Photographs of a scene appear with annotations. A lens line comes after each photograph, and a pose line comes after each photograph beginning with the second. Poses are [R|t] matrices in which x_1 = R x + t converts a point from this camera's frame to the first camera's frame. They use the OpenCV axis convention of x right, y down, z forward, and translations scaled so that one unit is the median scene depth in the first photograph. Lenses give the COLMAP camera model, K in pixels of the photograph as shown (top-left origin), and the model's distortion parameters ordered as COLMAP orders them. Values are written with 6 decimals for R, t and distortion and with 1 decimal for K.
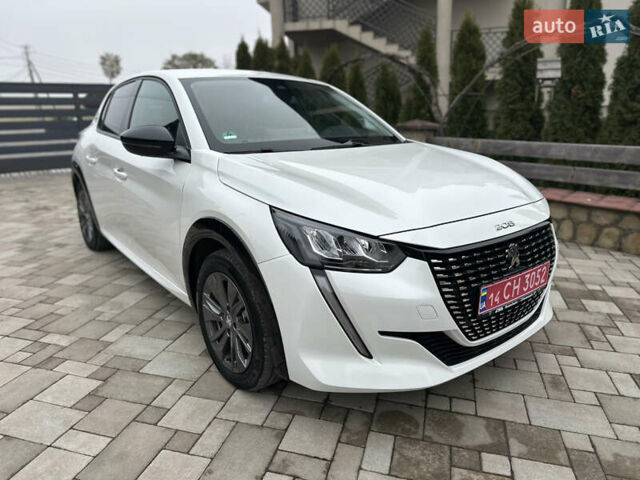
lens RADIAL K [[455.4, 0, 320.0], [0, 455.4, 240.0], [0, 0, 1]] dist [0.003165, -0.000129]
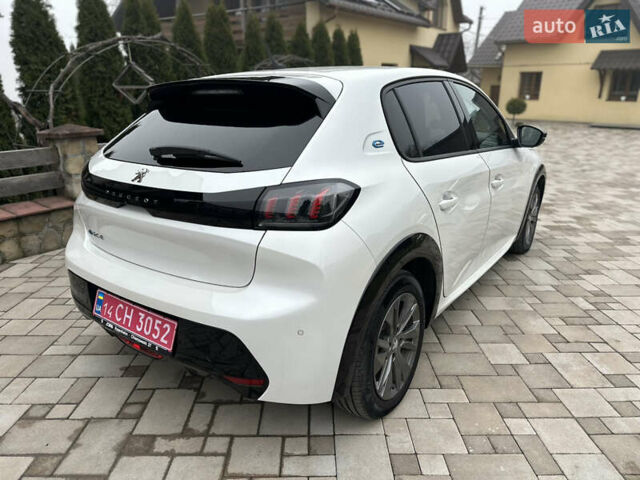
lens RADIAL K [[451.3, 0, 317.7], [0, 451.3, 242.7], [0, 0, 1]] dist [0.004104, -0.003844]
pose [[-0.278365, -0.285943, 0.916924, -1.685525], [0.267284, 0.893885, 0.359902, -0.645754], [-0.922536, 0.345263, -0.172398, 2.113374]]
